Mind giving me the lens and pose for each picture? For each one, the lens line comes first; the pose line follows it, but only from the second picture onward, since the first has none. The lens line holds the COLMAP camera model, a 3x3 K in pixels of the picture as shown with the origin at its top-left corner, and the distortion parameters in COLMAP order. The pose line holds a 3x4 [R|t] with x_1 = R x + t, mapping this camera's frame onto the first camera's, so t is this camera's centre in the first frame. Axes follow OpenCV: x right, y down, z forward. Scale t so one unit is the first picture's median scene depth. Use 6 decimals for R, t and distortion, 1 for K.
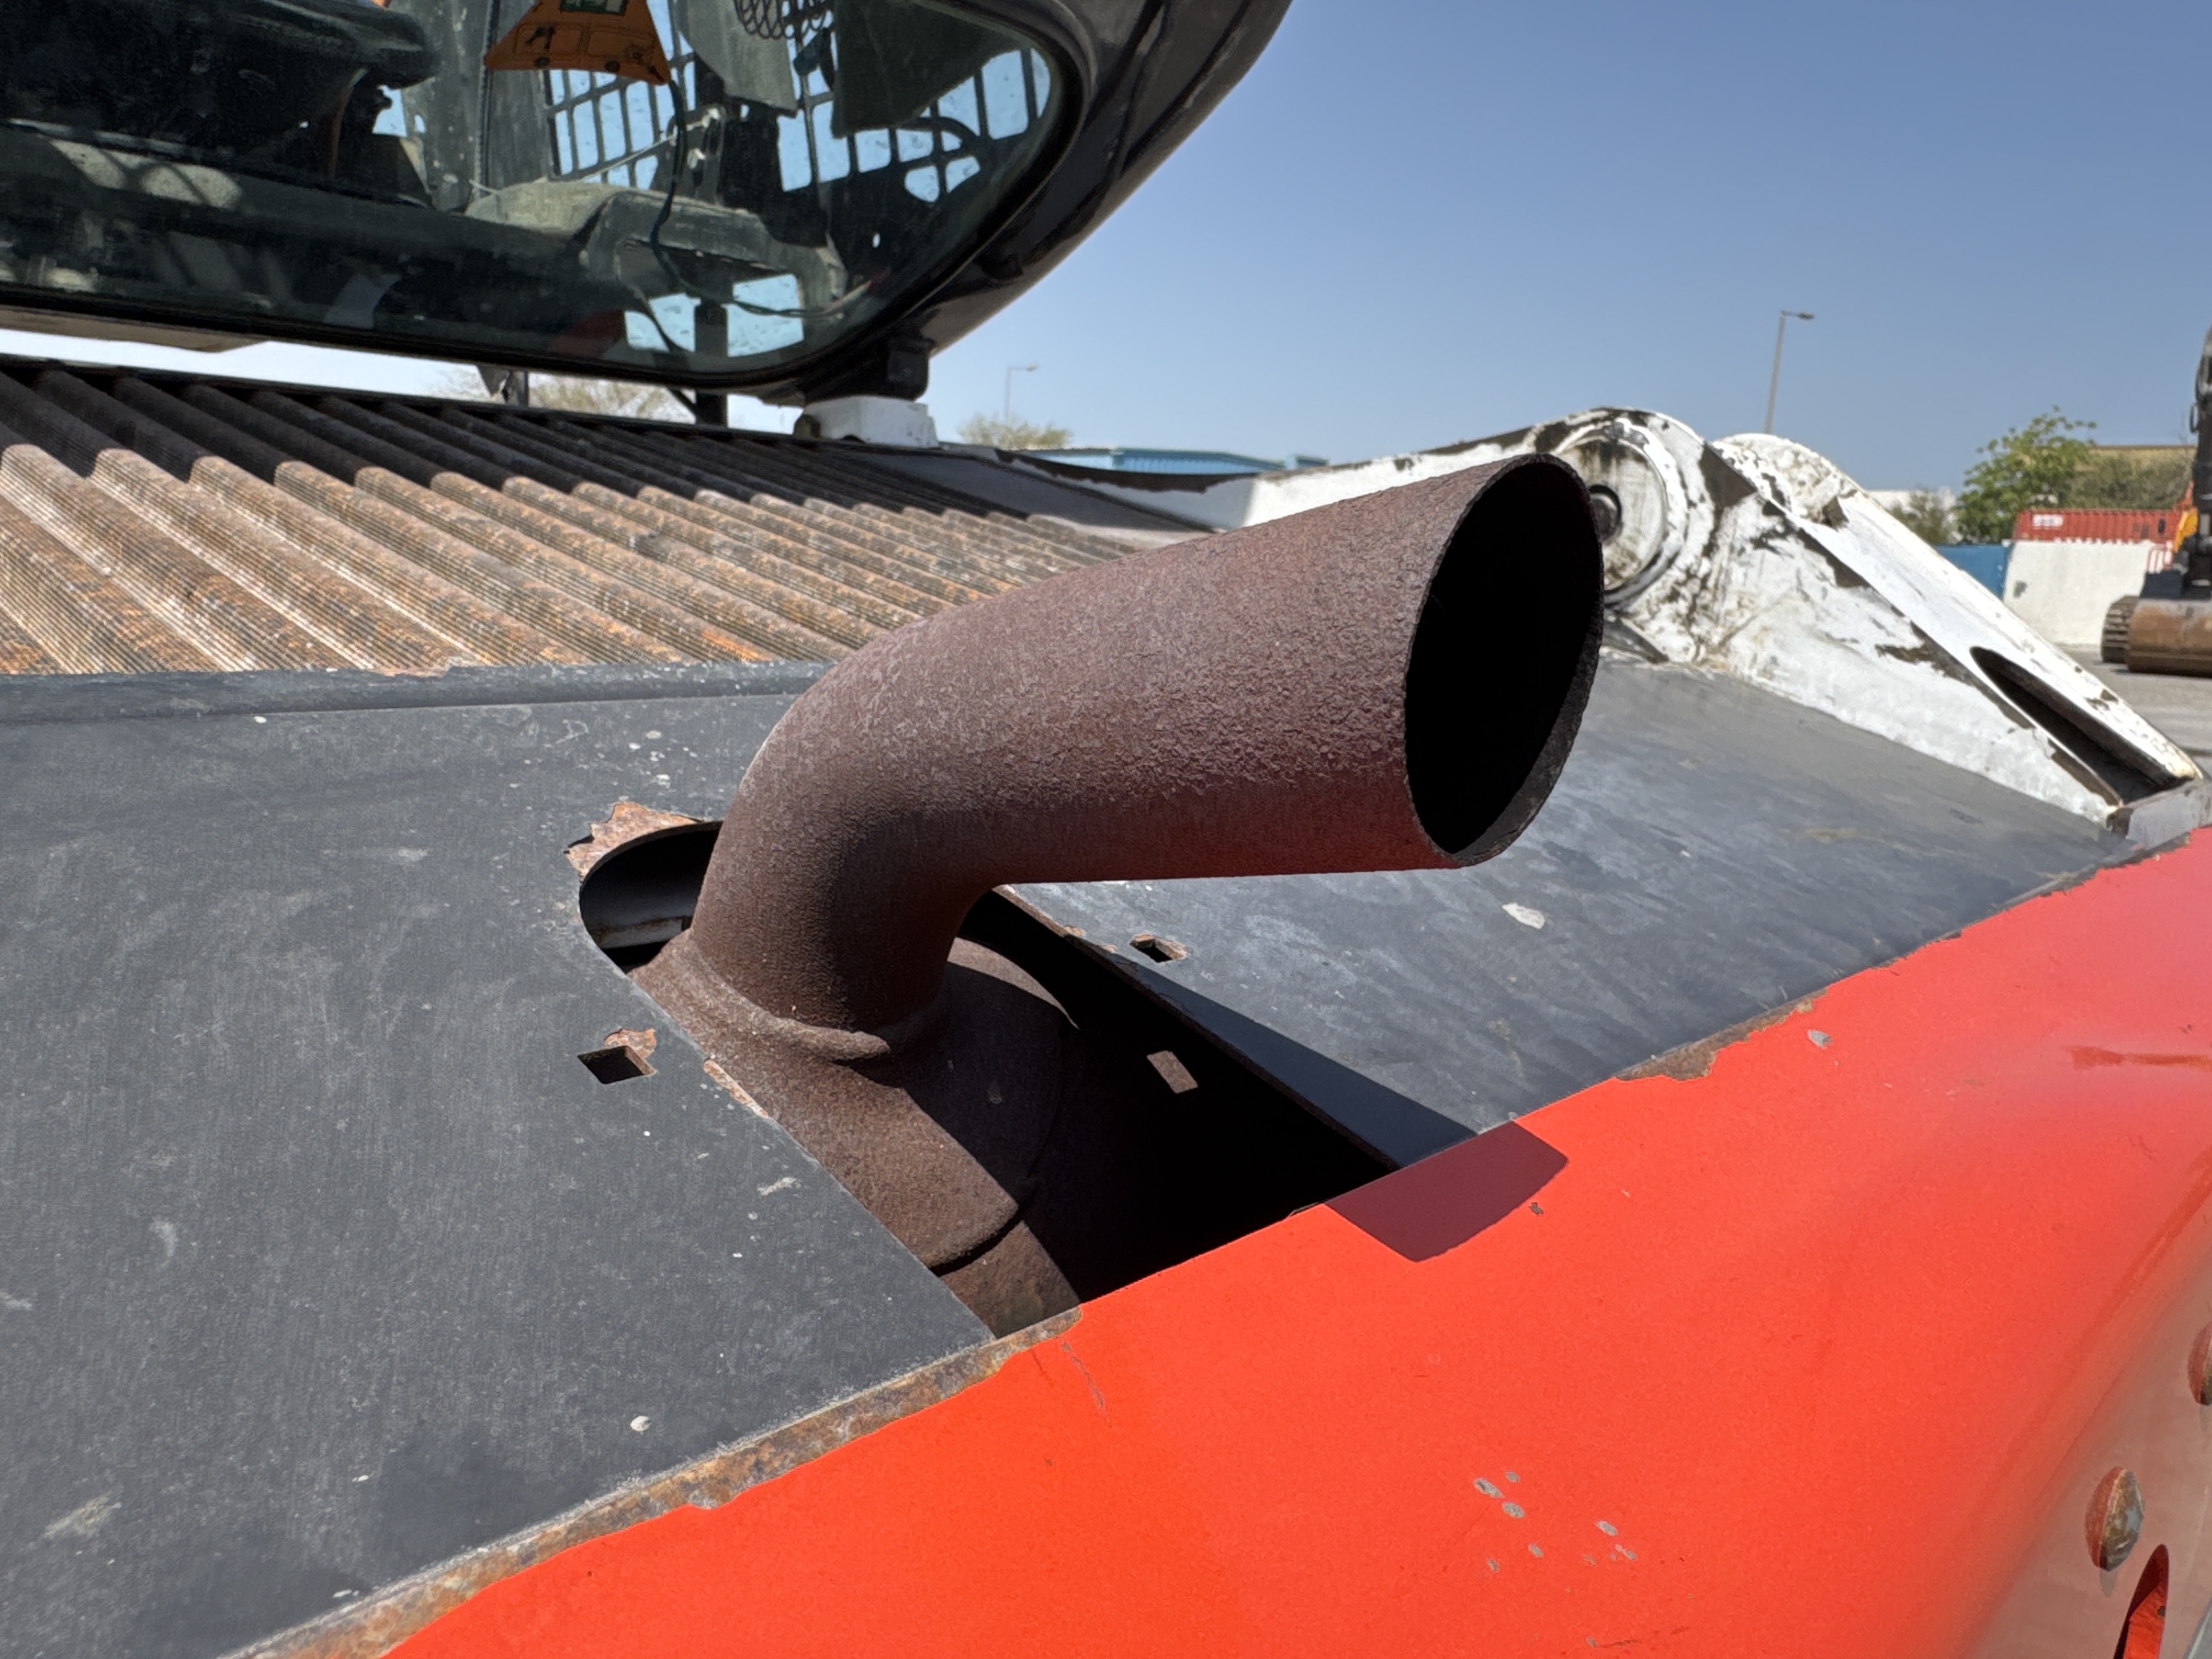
lens RADIAL K [[1562.8, 0, 1106.0], [0, 1562.8, 829.5], [0, 0, 1]] dist [-0.001937, -0.001447]
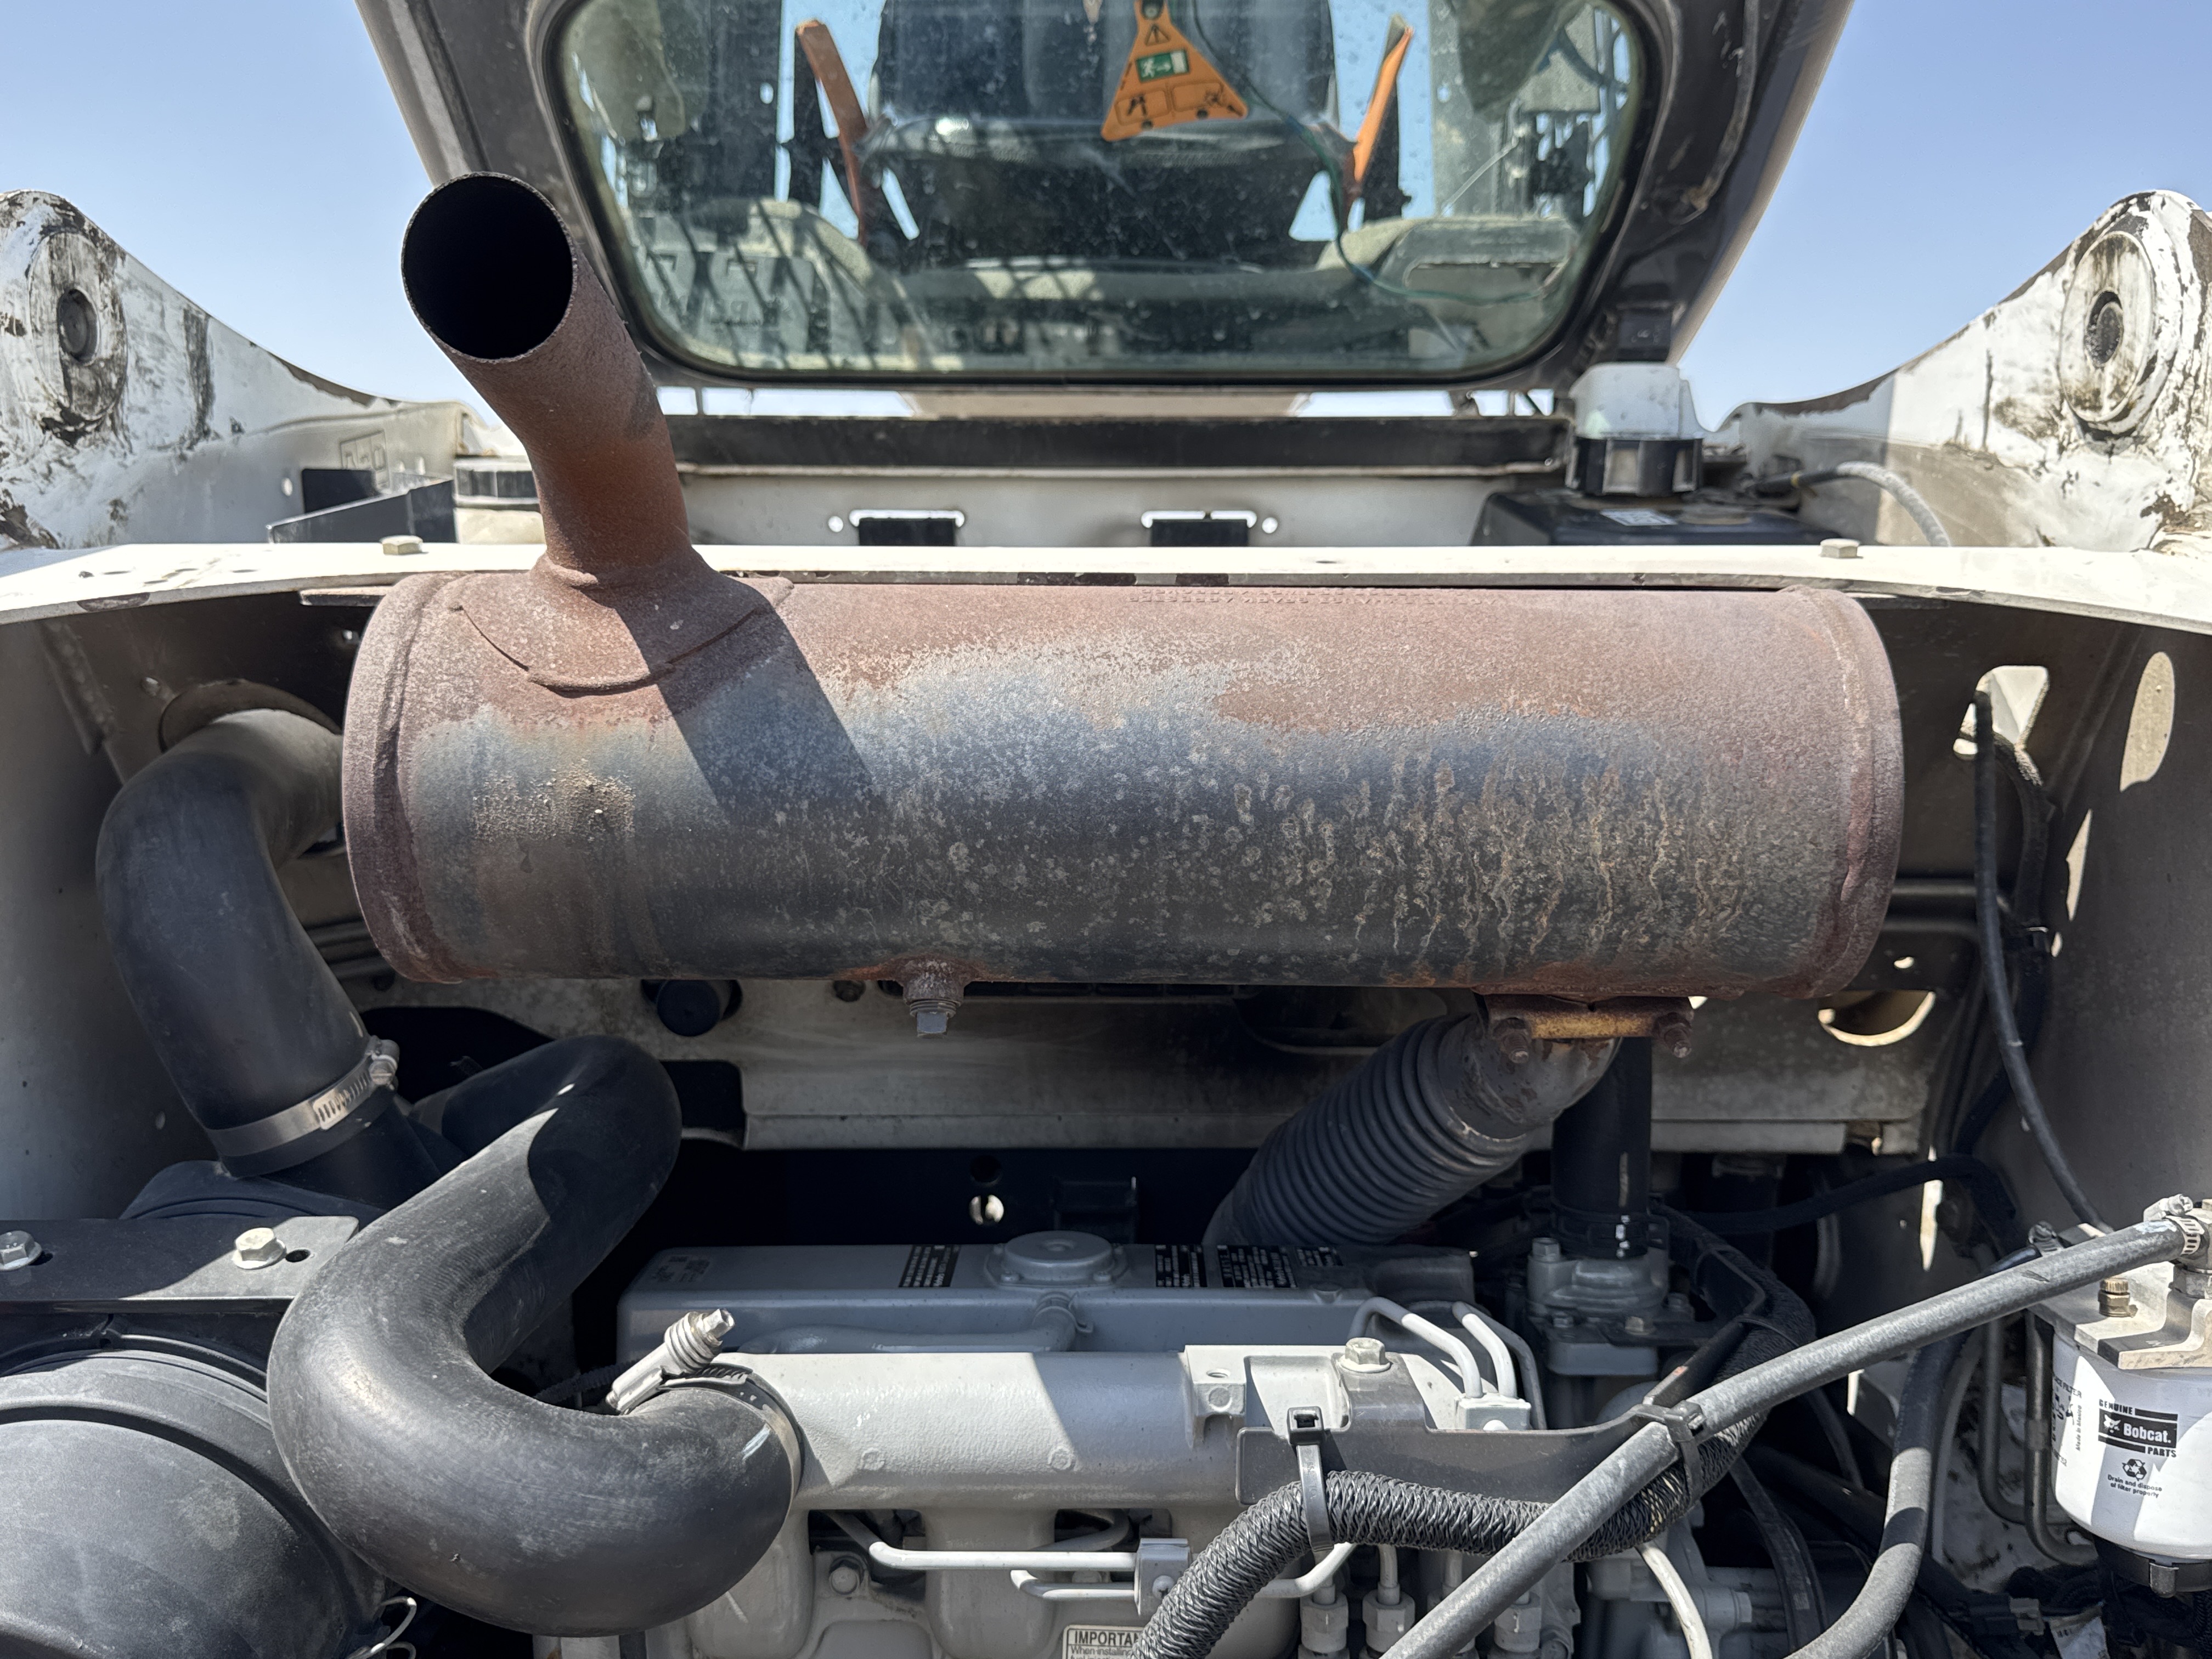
lens RADIAL K [[1922.8, 0, 1099.1], [0, 1922.8, 800.0], [0, 0, 1]] dist [0.017540, -0.001137]
pose [[0.707813, -0.004651, -0.706385, 0.677697], [-0.091288, 0.990991, -0.097996, 0.201512], [0.700477, 0.133847, 0.701012, -0.059444]]
